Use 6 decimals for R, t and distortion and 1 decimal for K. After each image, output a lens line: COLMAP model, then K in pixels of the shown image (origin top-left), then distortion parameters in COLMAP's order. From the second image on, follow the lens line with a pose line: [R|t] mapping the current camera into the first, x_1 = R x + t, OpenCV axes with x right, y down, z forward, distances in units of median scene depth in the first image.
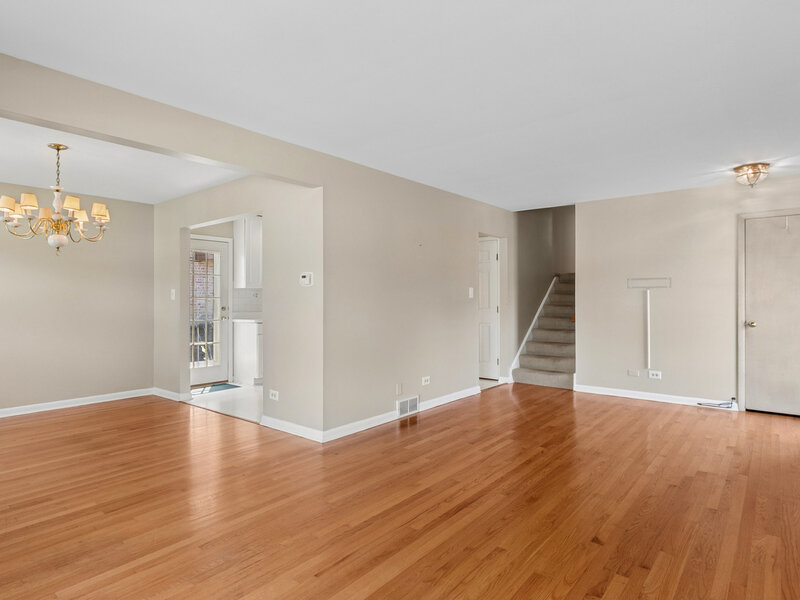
lens RADIAL K [[454.2, 0, 406.1], [0, 454.2, 297.4], [0, 0, 1]] dist [0.000726, -0.000035]
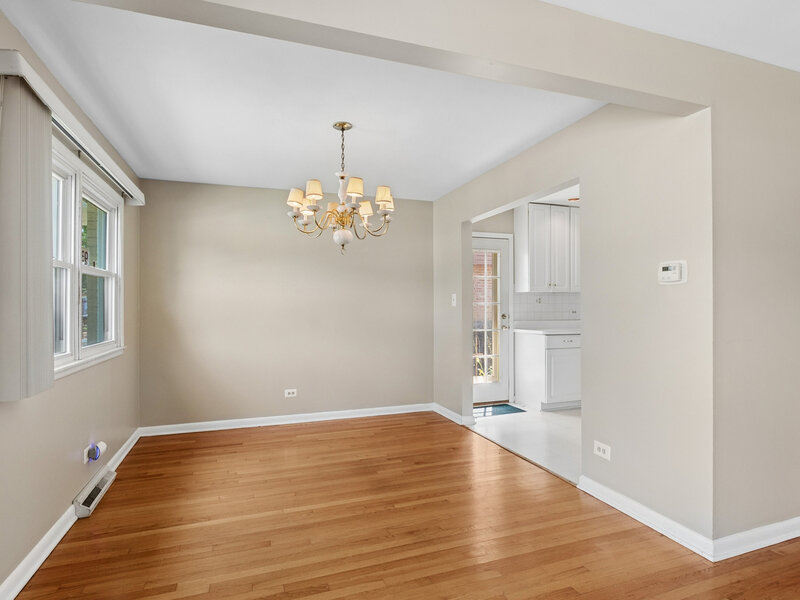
lens RADIAL K [[454.2, 0, 406.1], [0, 454.2, 297.4], [0, 0, 1]] dist [0.000726, -0.000035]
pose [[0.855665, -0.009953, -0.517435, -0.161893], [0.003684, 0.999907, -0.013142, -0.000727], [0.517517, 0.009339, 0.855622, 0.239021]]
